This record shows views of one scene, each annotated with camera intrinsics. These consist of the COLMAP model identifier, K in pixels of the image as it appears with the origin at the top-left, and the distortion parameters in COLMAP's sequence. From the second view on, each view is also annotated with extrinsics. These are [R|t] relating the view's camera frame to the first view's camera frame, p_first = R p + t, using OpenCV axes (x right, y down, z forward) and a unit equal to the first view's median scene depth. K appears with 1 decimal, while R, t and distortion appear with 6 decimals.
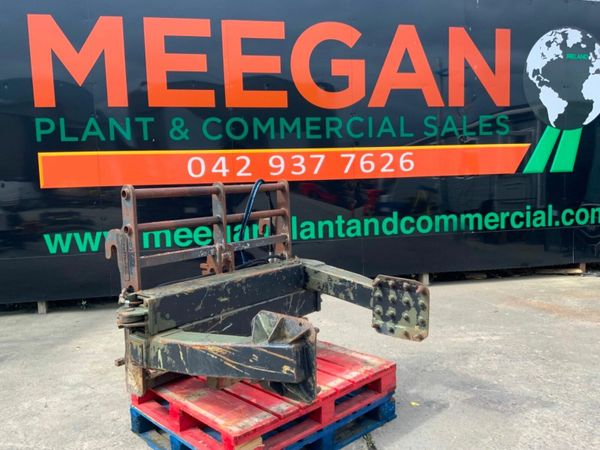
lens RADIAL K [[500.3, 0, 299.1], [0, 500.3, 219.4], [0, 0, 1]] dist [0.075540, -0.137185]
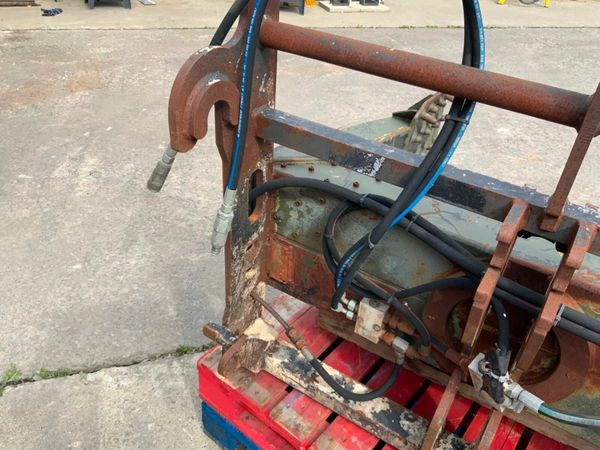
lens RADIAL K [[500.3, 0, 299.0], [0, 500.3, 223.9], [0, 0, 1]] dist [0.075540, -0.137185]
pose [[-0.120009, -0.542243, 0.831607, -0.207372], [0.014624, 0.836605, 0.547612, -0.050142], [-0.992665, 0.077880, -0.092471, 0.654958]]
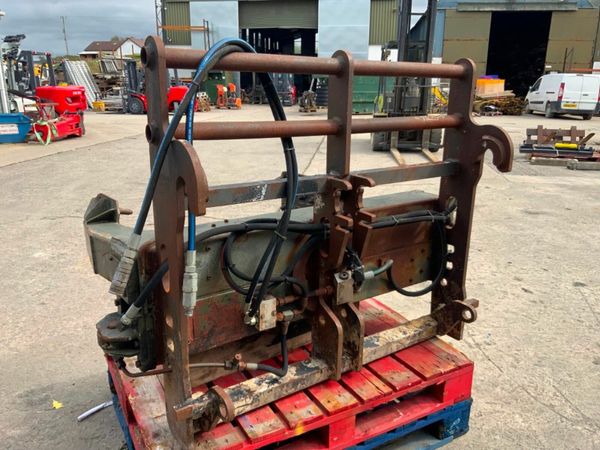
lens RADIAL K [[500.3, 0, 300.6], [0, 500.3, 225.4], [0, 0, 1]] dist [0.075540, -0.137185]
pose [[-0.964465, -0.053098, 0.258819, -0.147245], [0.037987, 0.941551, 0.334721, -0.044468], [-0.261464, 0.332658, -0.906077, 0.856462]]
